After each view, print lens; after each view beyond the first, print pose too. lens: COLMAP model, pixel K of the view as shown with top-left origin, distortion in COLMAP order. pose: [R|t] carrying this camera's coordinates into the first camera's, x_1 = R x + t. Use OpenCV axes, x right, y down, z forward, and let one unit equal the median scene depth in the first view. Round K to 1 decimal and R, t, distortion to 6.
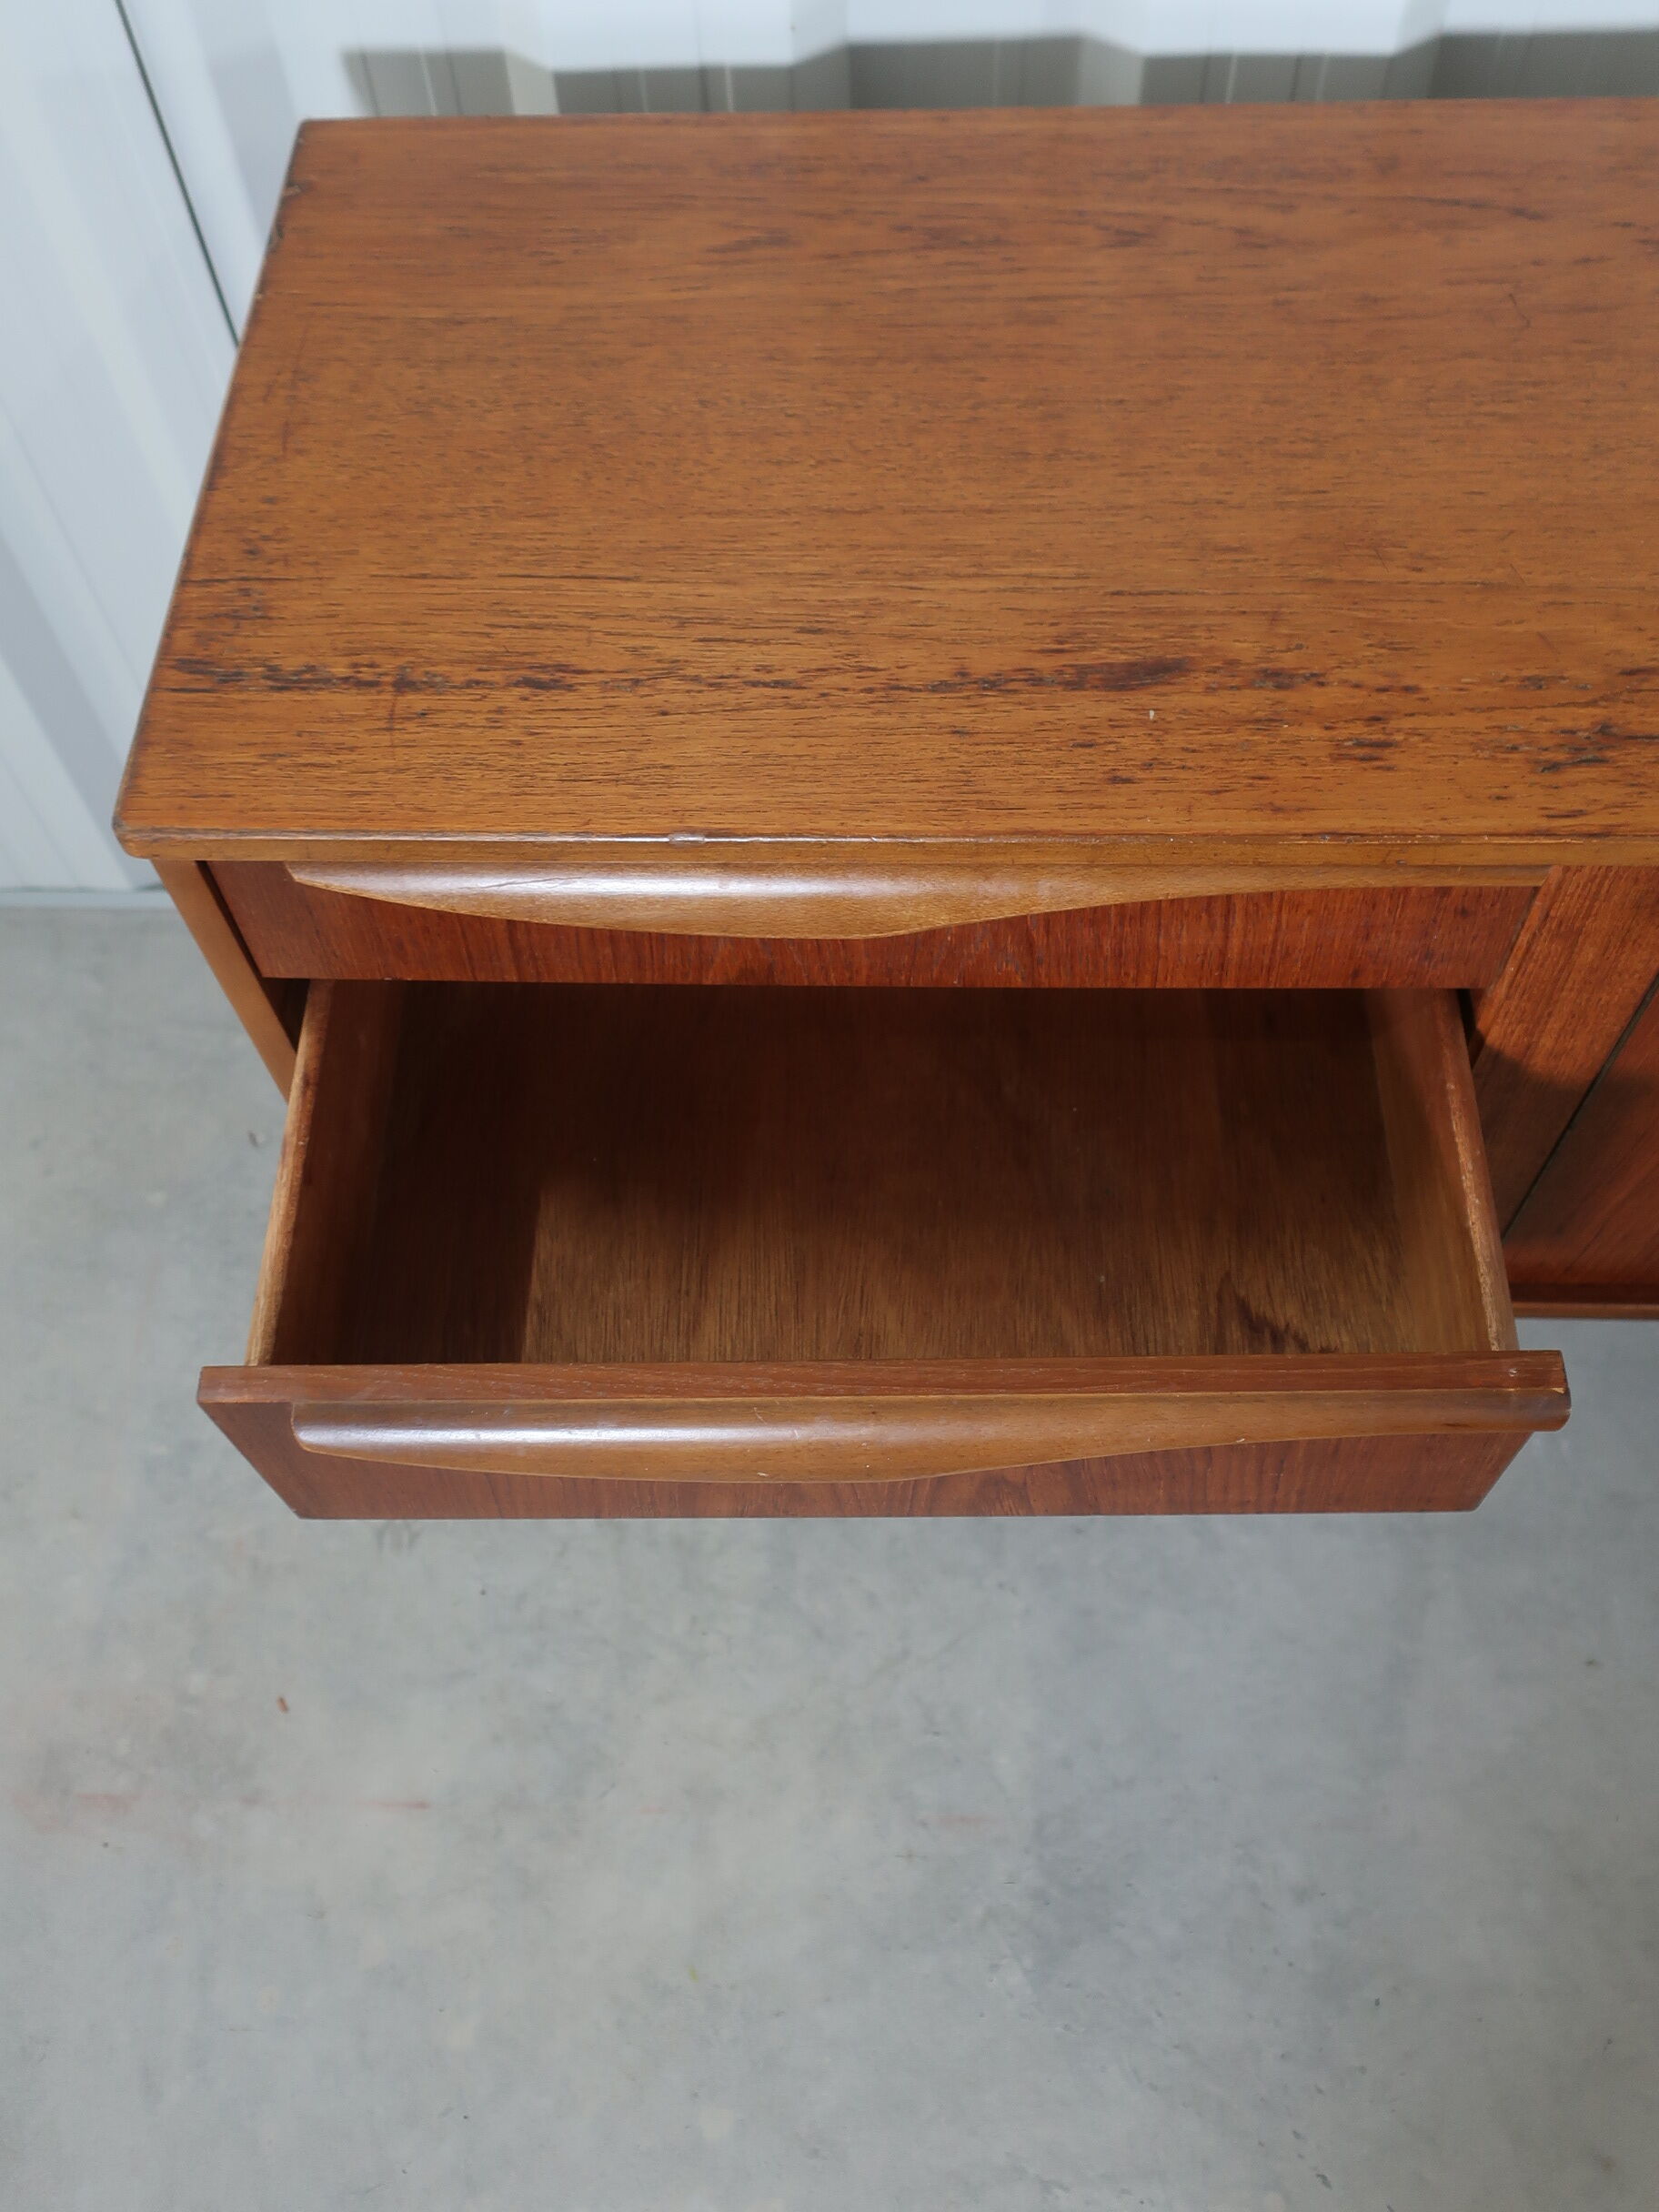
lens RADIAL K [[1989.6, 0, 805.0], [0, 1989.6, 1110.4], [0, 0, 1]] dist [0.008473, -0.002541]
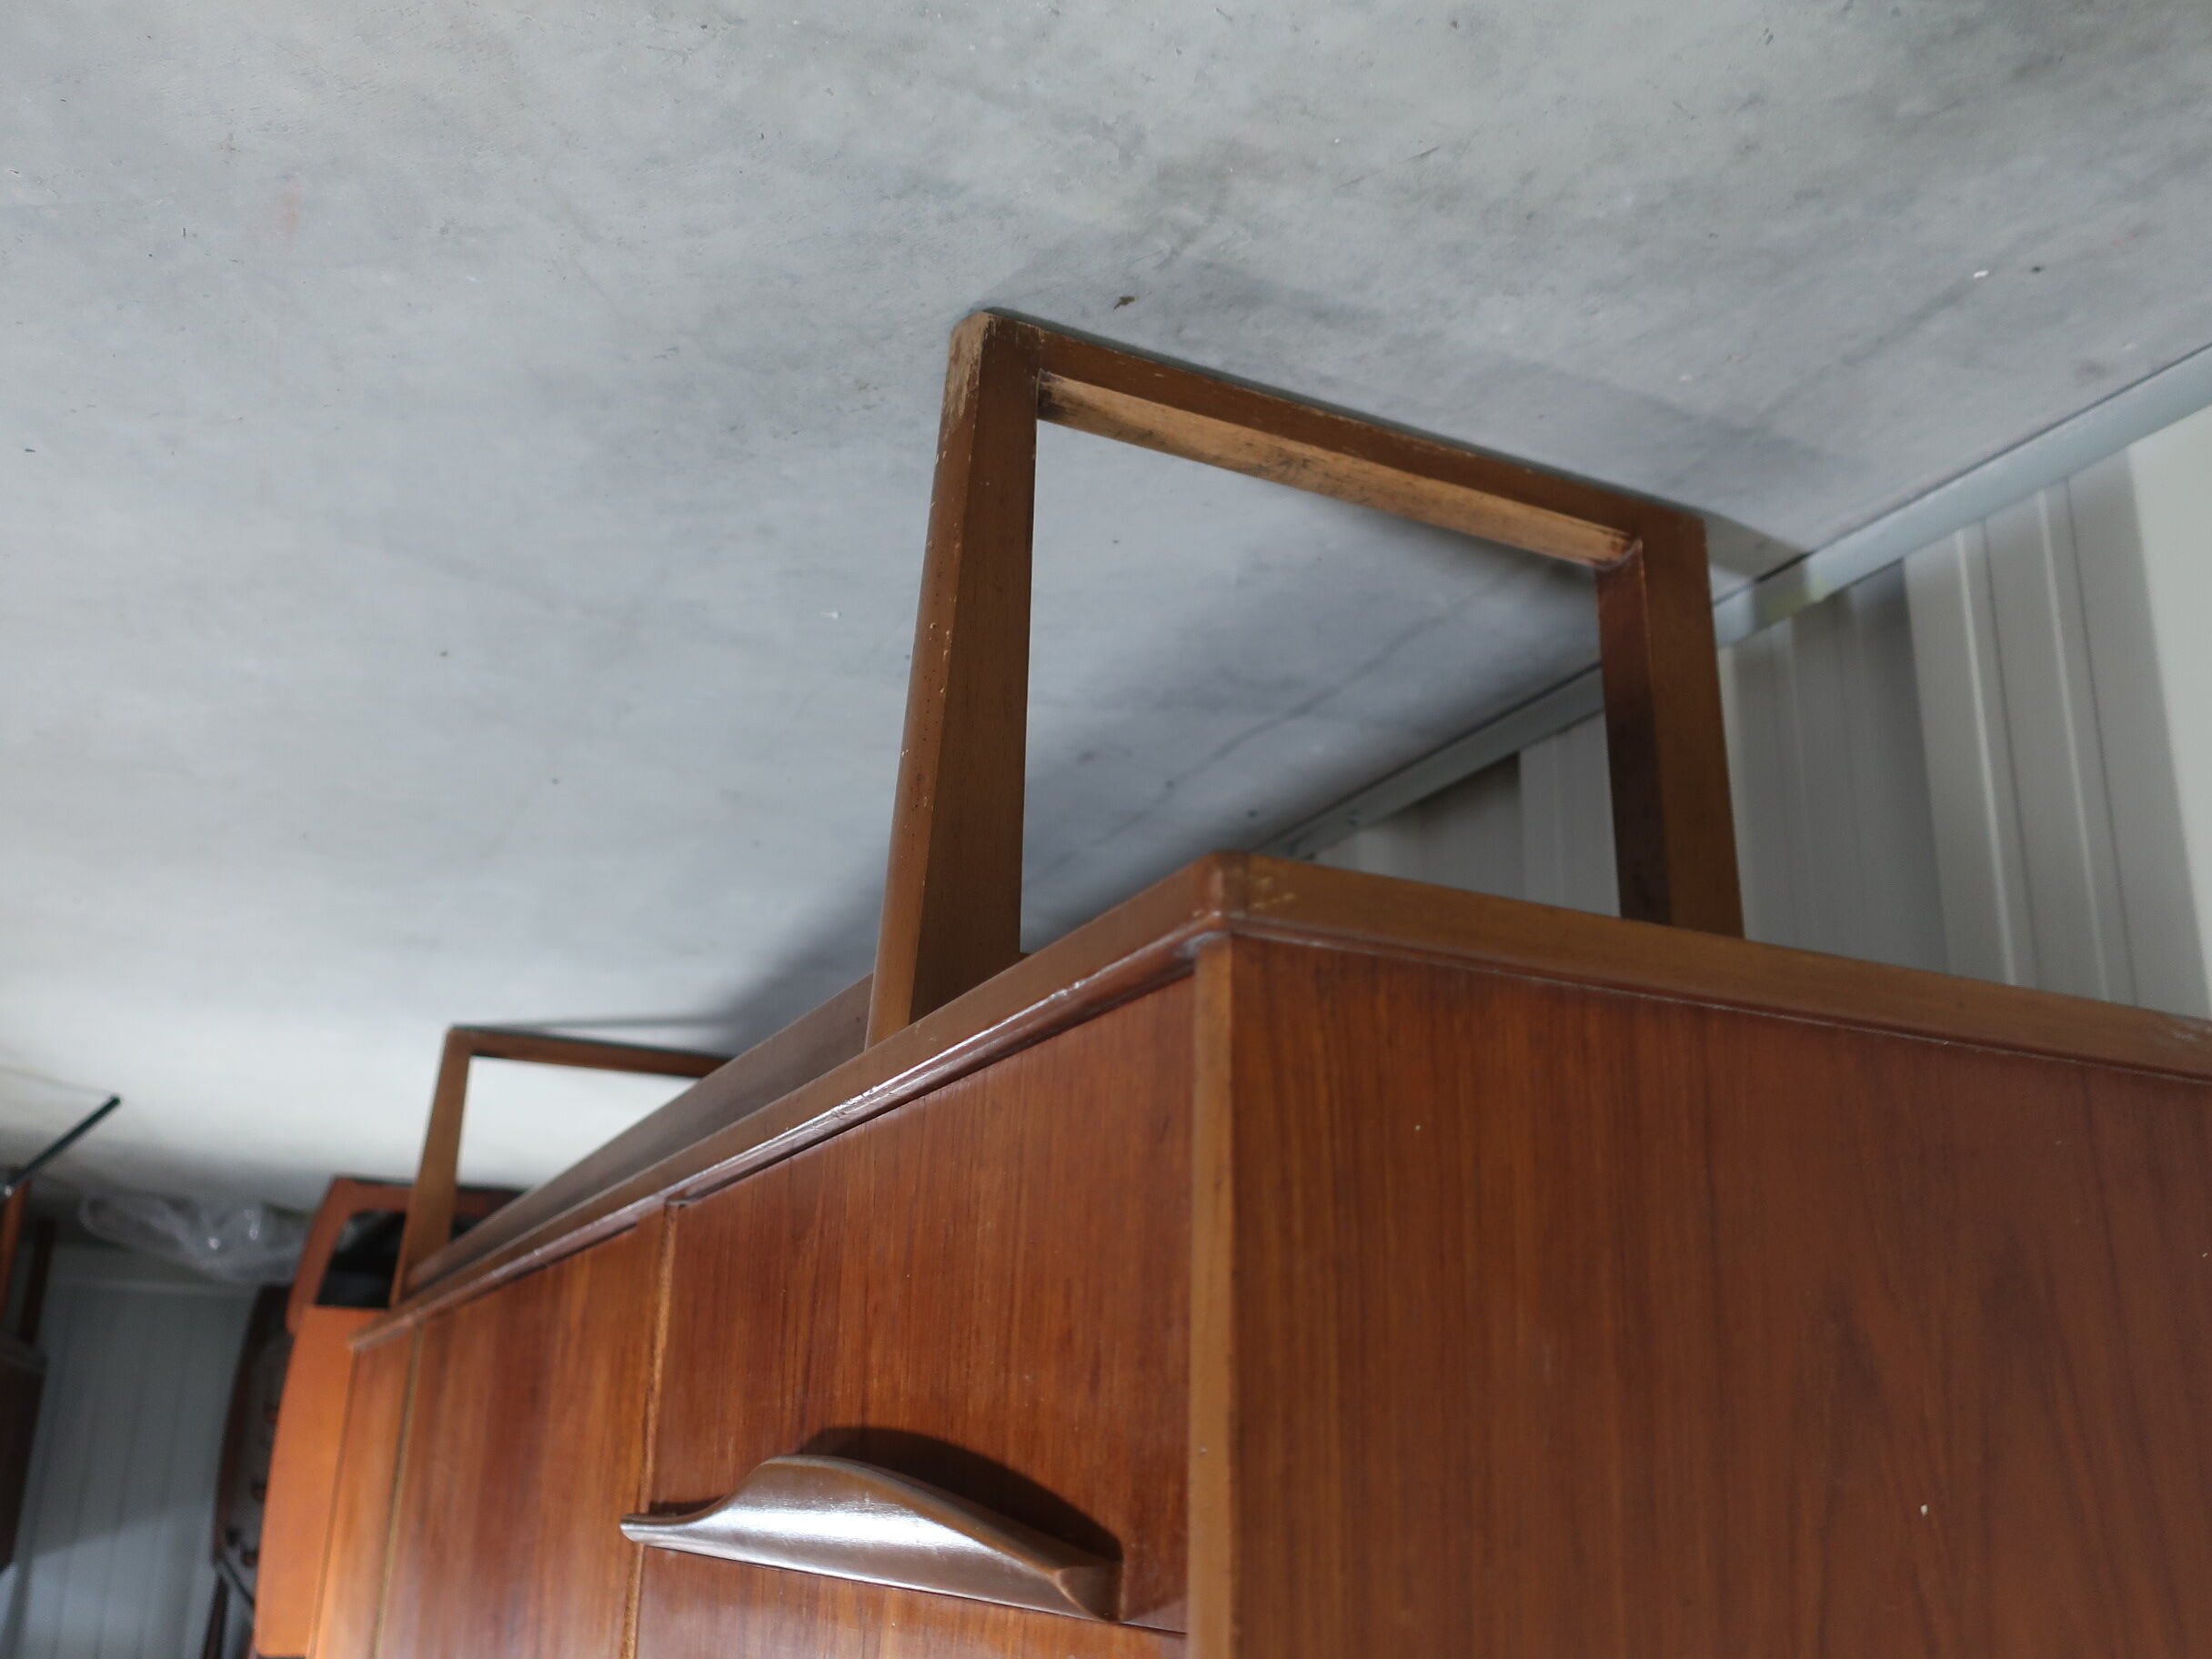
lens RADIAL K [[1989.6, 0, 1092.6], [0, 1989.6, 849.6], [0, 0, 1]] dist [0.008473, -0.002541]
pose [[-0.382129, 0.223253, 0.896736, -0.808151], [-0.772156, -0.610251, -0.177112, 0.259862], [0.507693, -0.760100, 0.405581, 1.183982]]
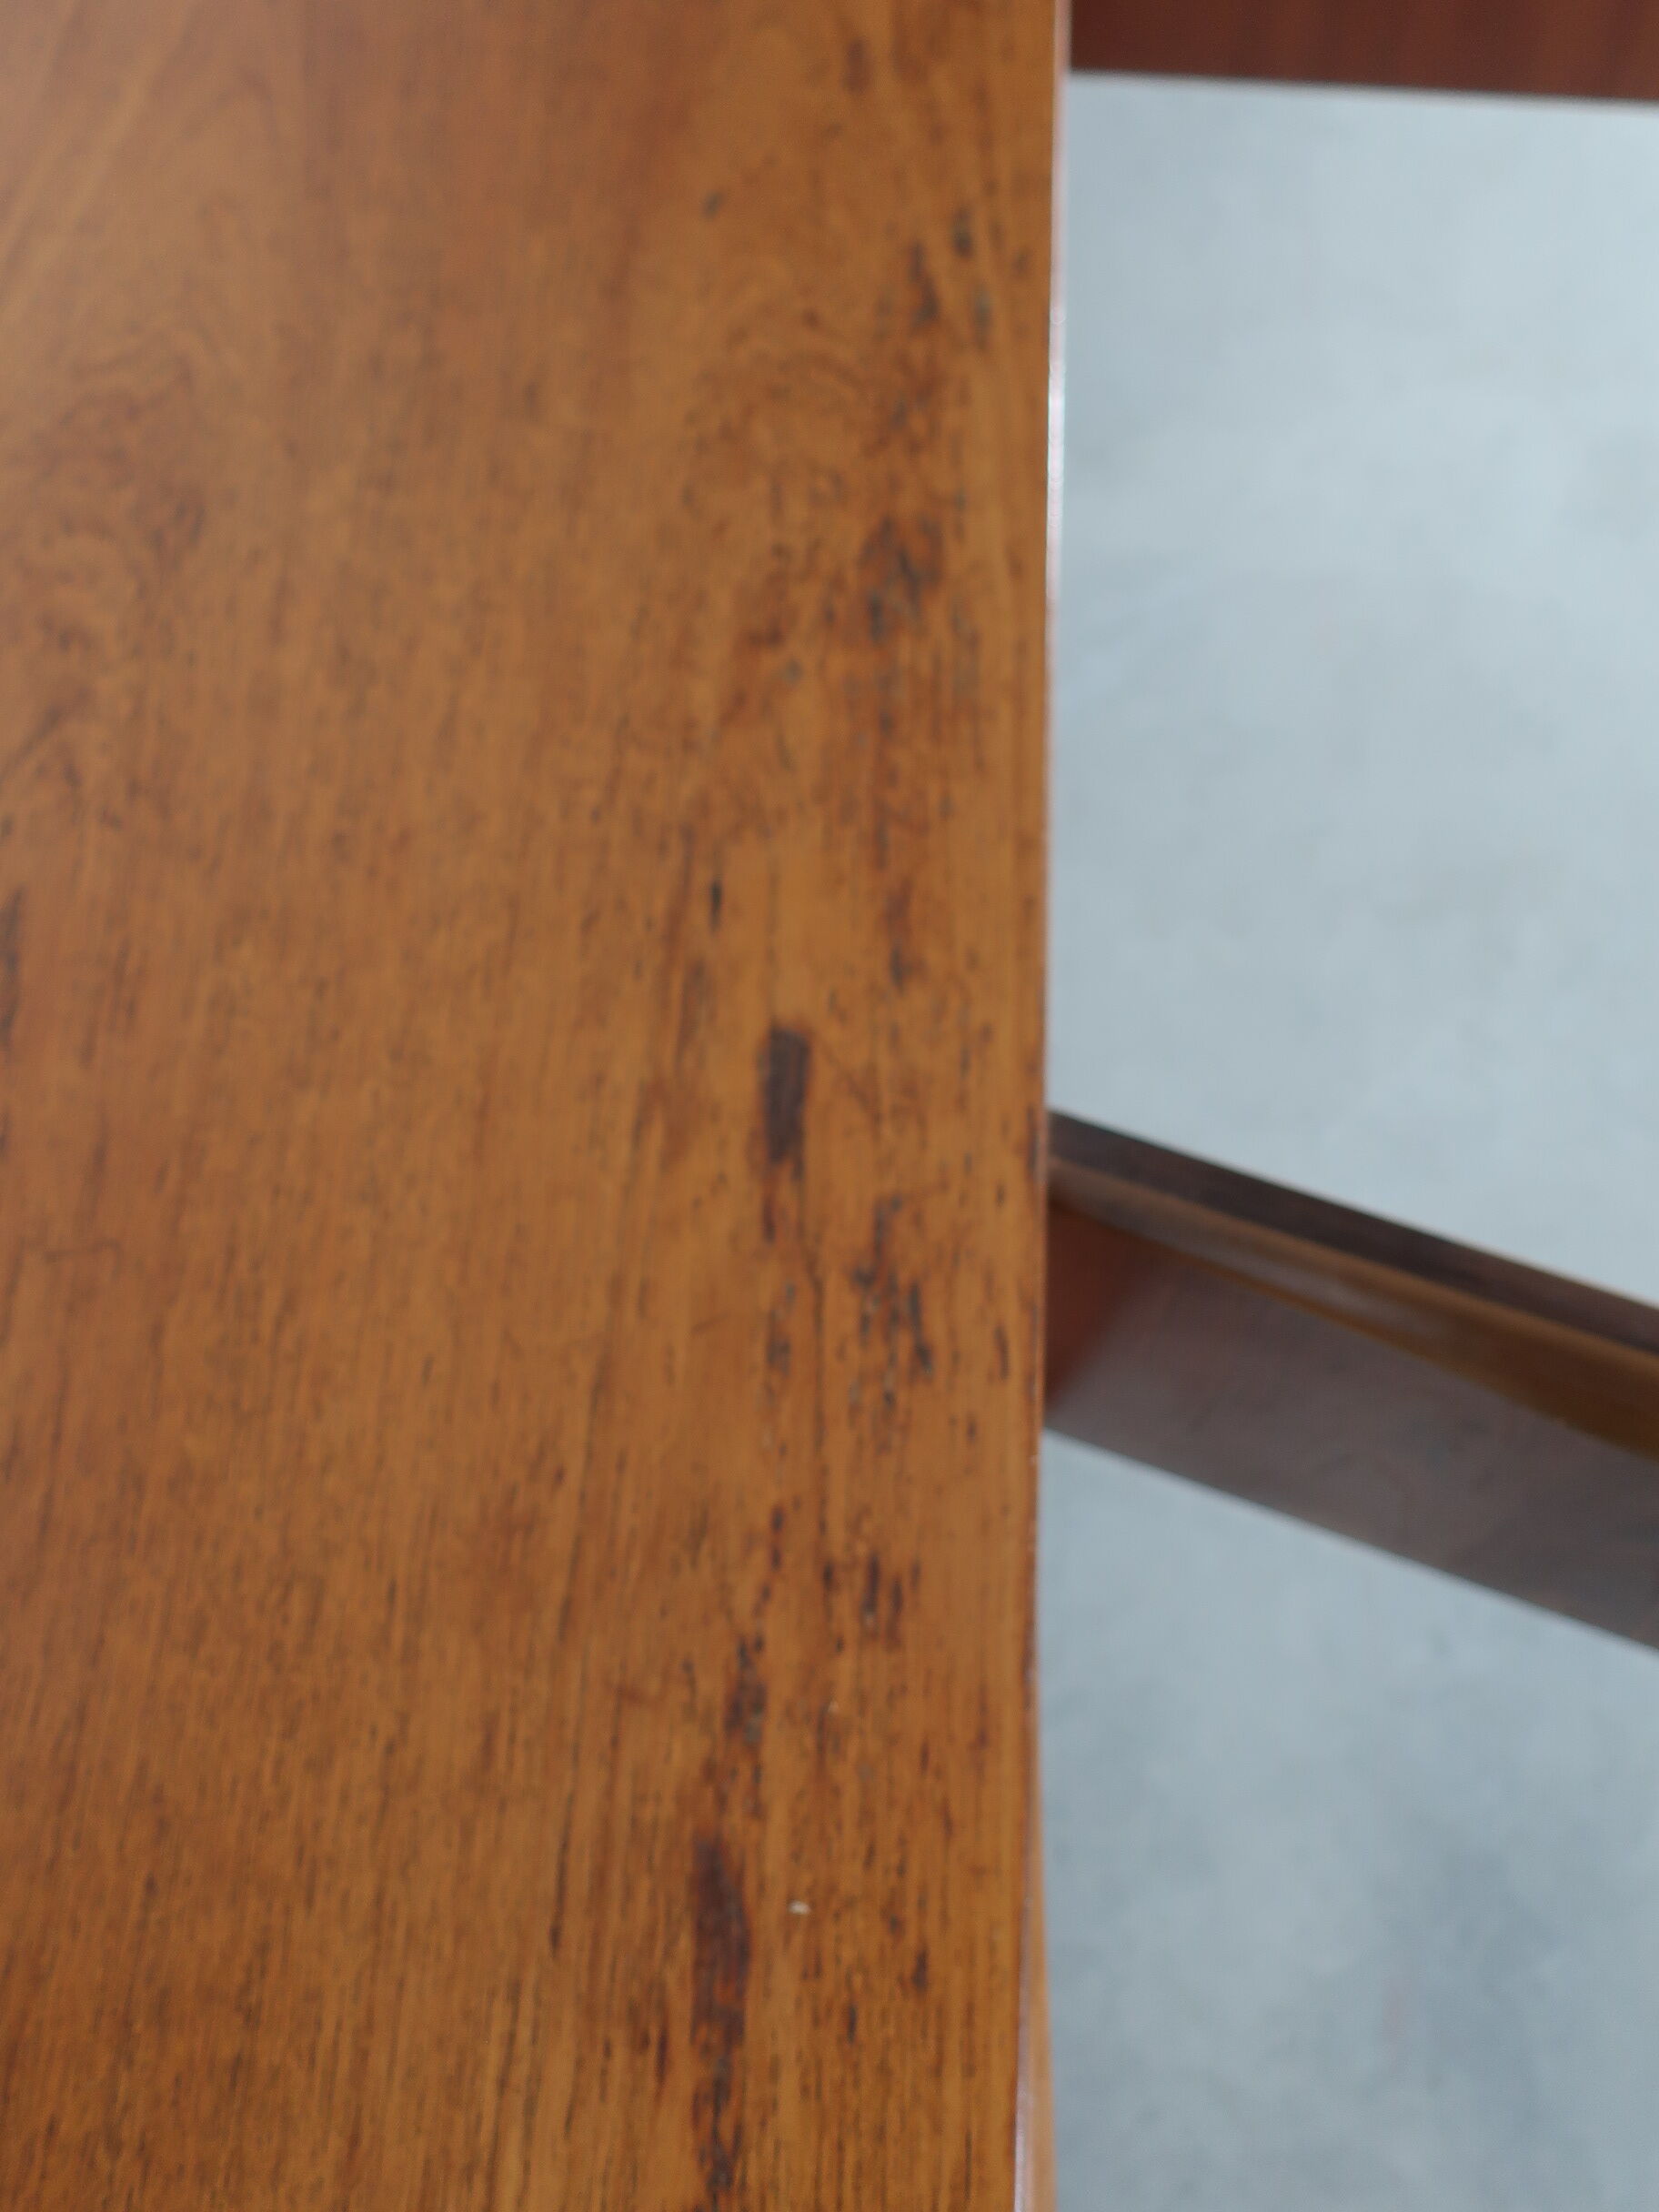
lens RADIAL K [[1989.6, 0, 817.0], [0, 1989.6, 1136.4], [0, 0, 1]] dist [0.008473, -0.002541]
pose [[0.028344, -0.916744, 0.398468, 0.139781], [0.909558, 0.188995, 0.370116, -0.470983], [-0.414610, 0.351939, 0.839188, 0.331033]]
